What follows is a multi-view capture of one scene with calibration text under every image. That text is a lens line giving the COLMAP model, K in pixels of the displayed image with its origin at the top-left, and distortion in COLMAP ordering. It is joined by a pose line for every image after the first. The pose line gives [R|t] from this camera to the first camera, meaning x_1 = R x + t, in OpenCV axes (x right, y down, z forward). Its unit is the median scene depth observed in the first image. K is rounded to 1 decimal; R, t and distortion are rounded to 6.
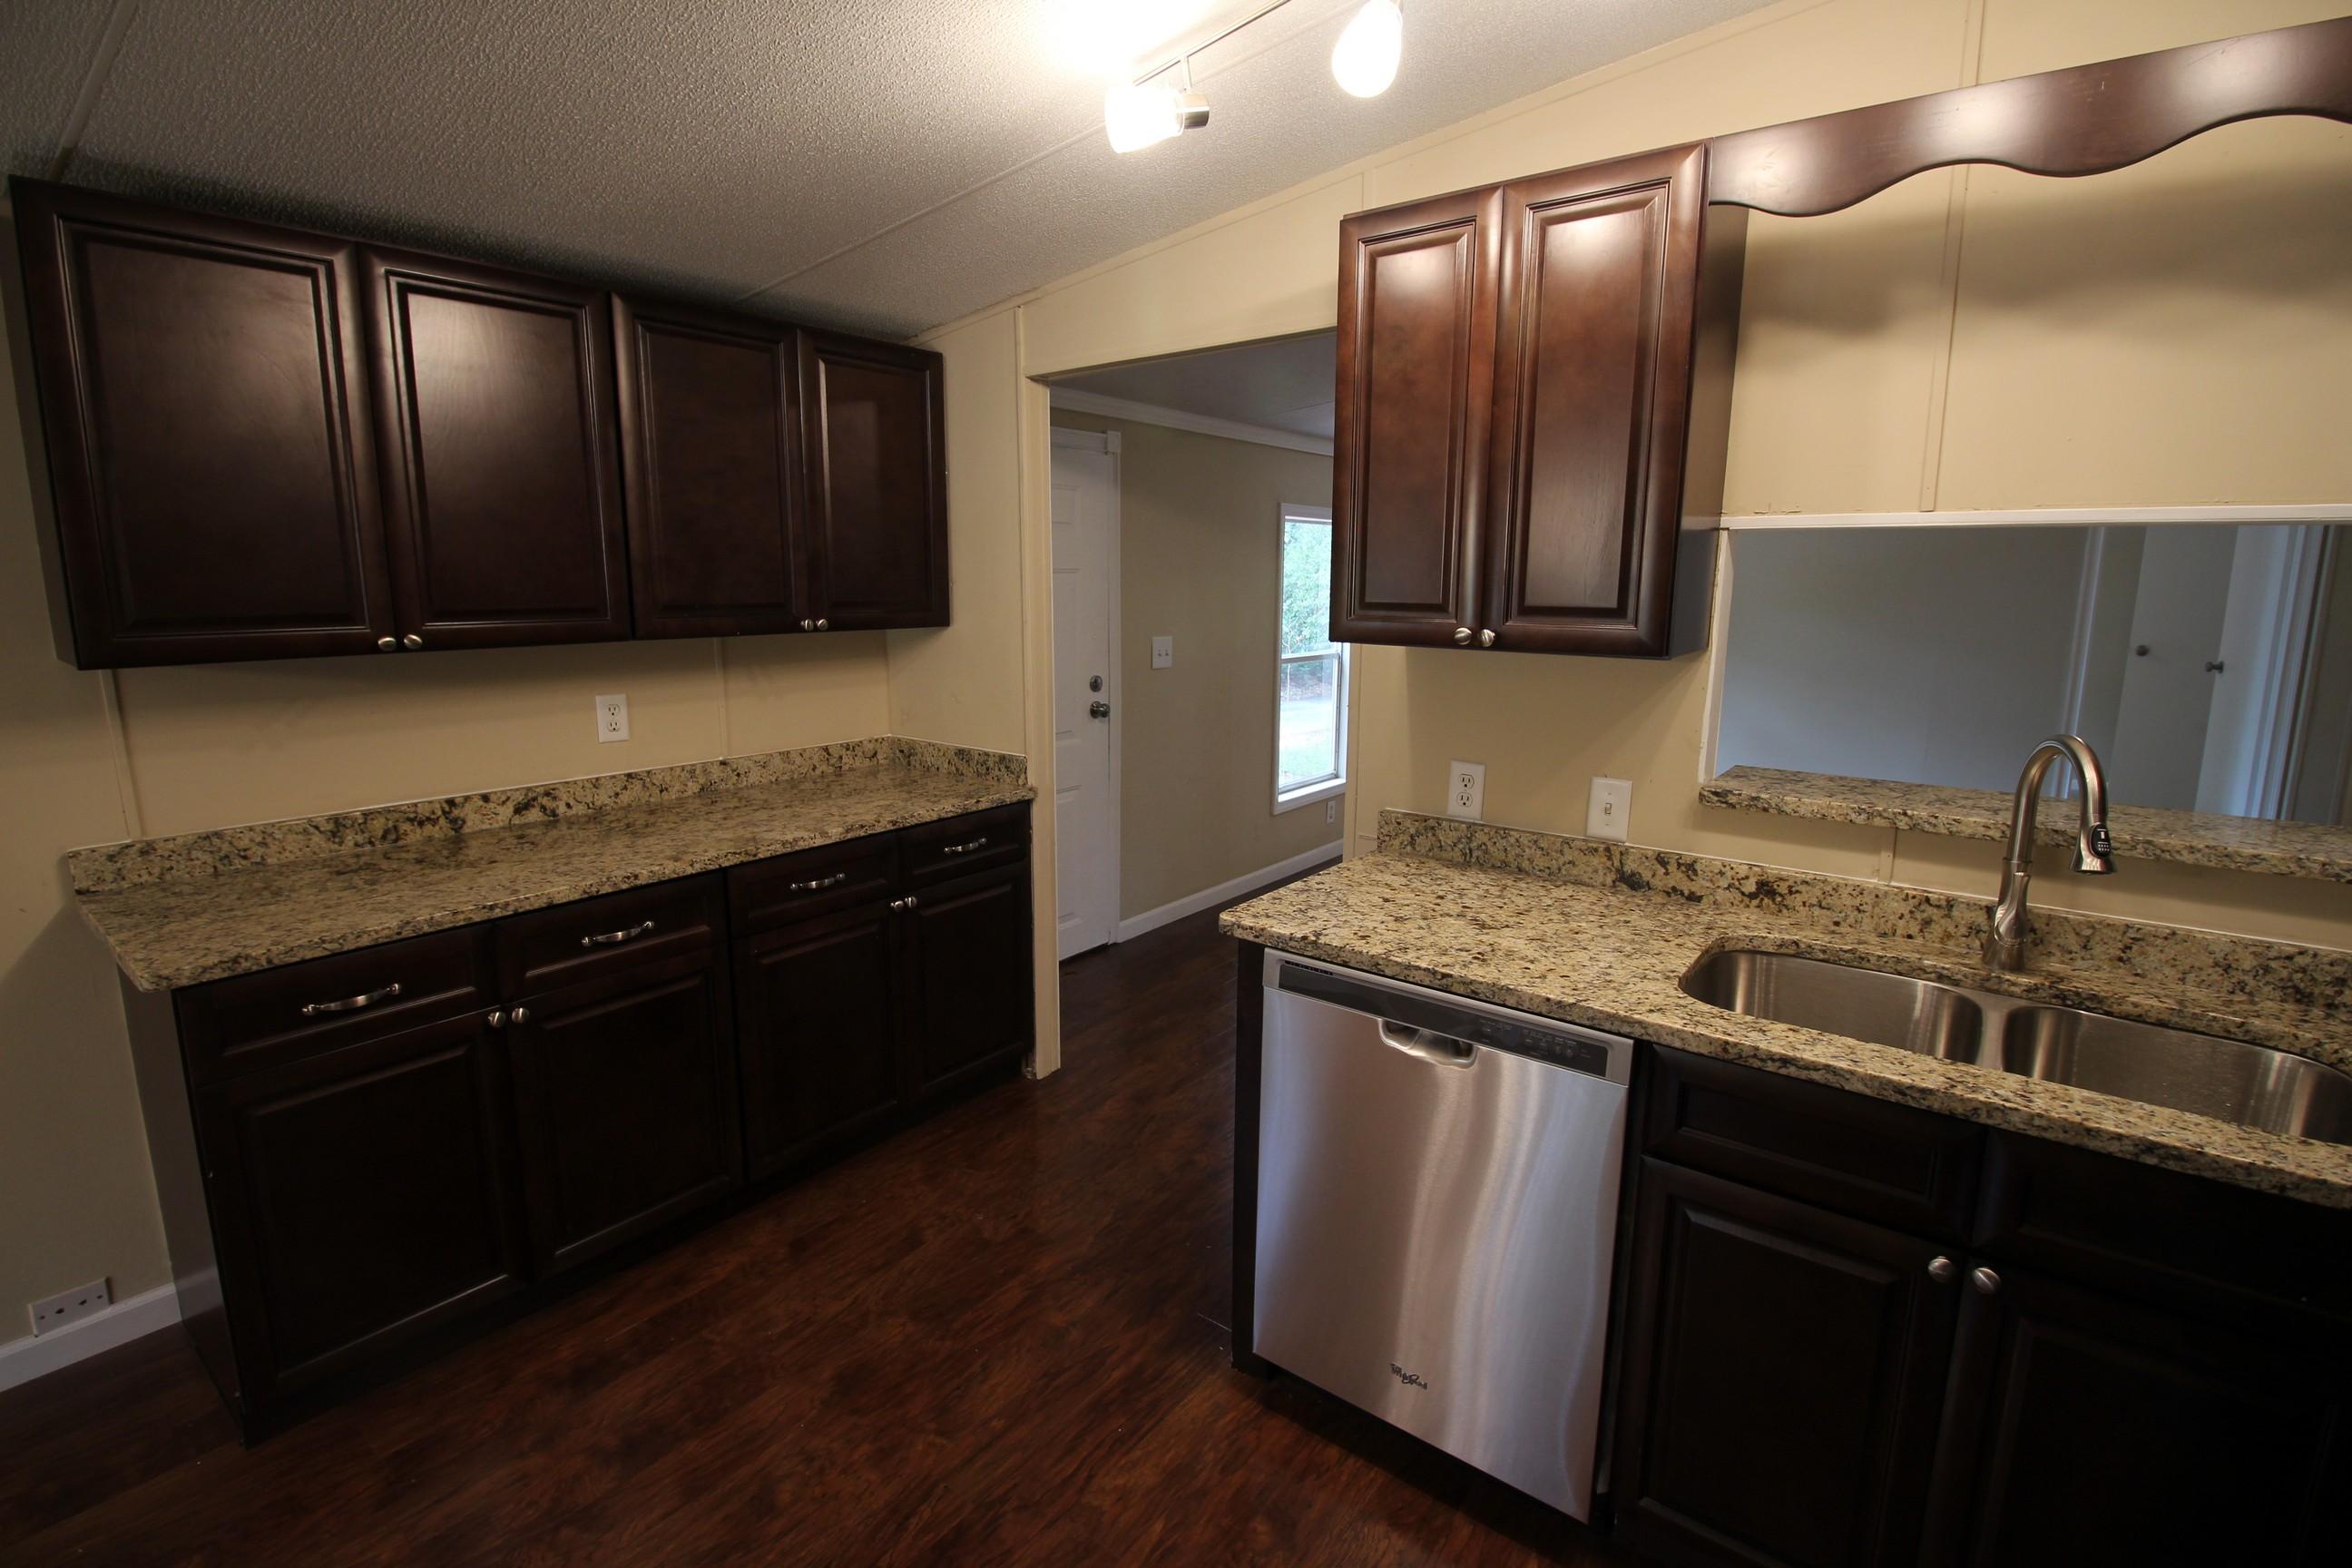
lens RADIAL K [[1089.0, 0, 1173.5], [0, 1089.0, 764.4], [0, 0, 1]] dist [-0.001189, -0.010791]
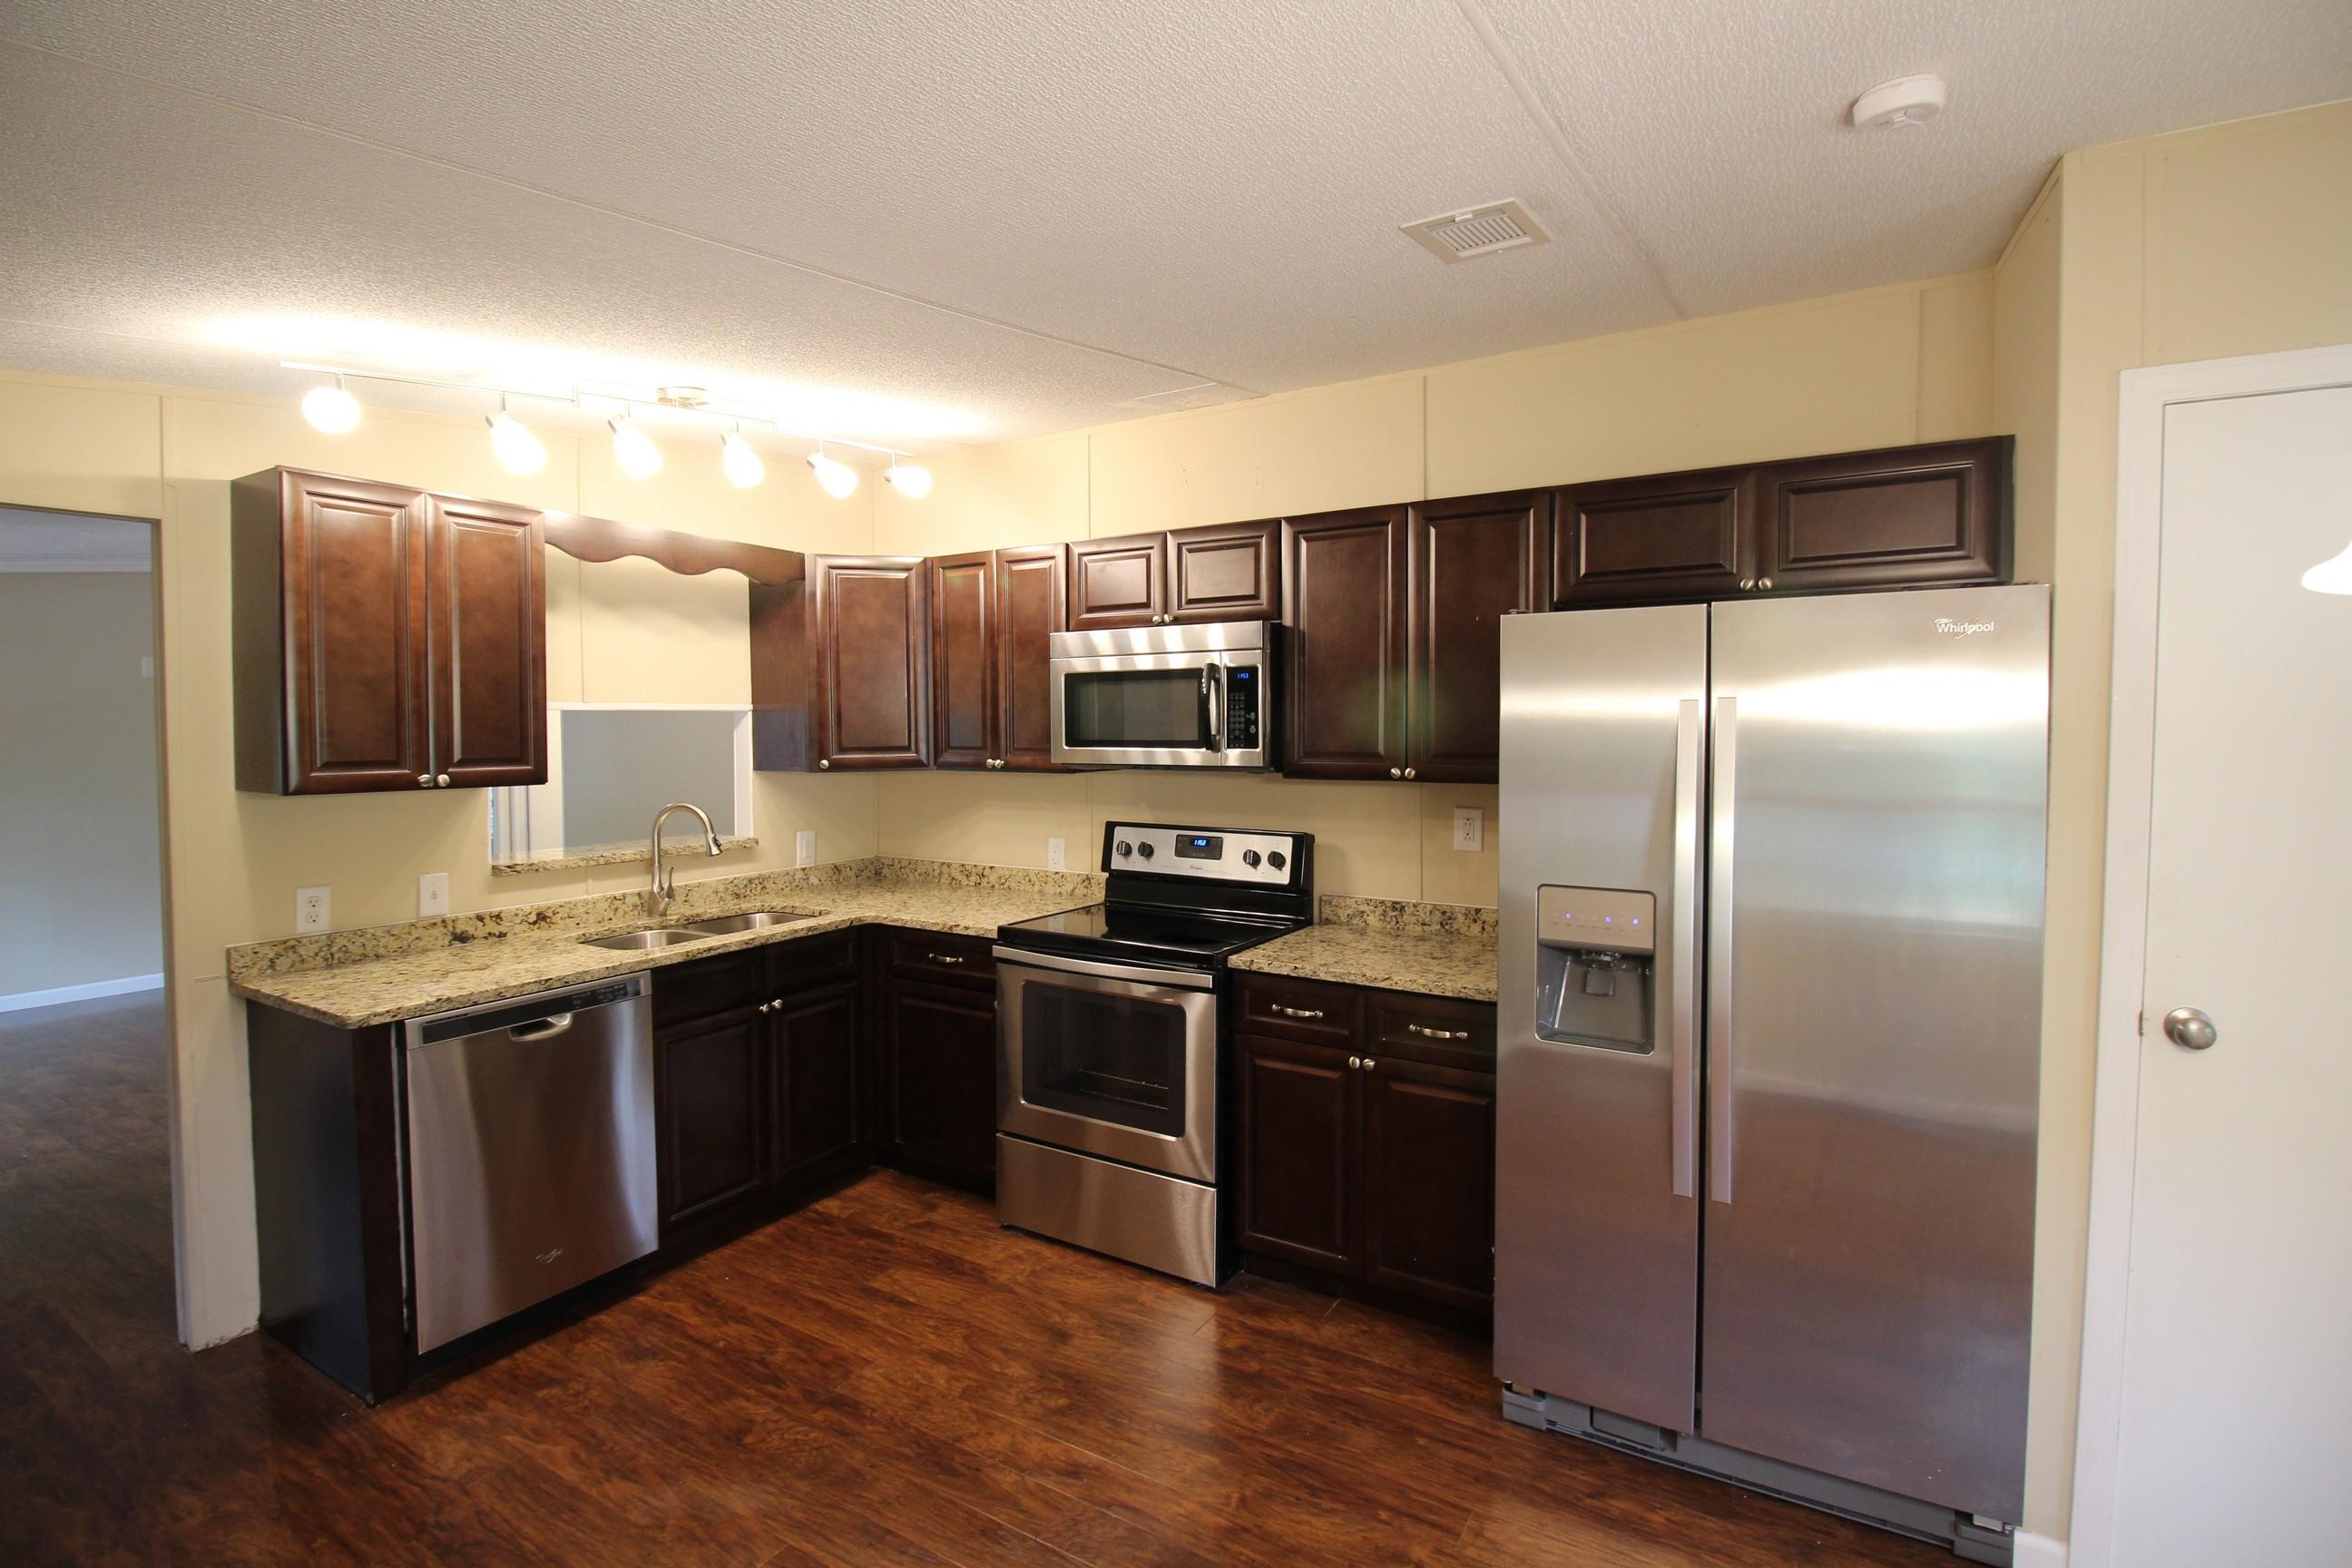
lens RADIAL K [[1089.0, 0, 1173.5], [0, 1089.0, 764.4], [0, 0, 1]] dist [-0.001189, -0.010791]
pose [[-0.116524, -0.041975, 0.992300, -1.213369], [0.172982, 0.982978, 0.061893, -0.052432], [-0.978008, 0.178862, -0.107280, 0.162793]]
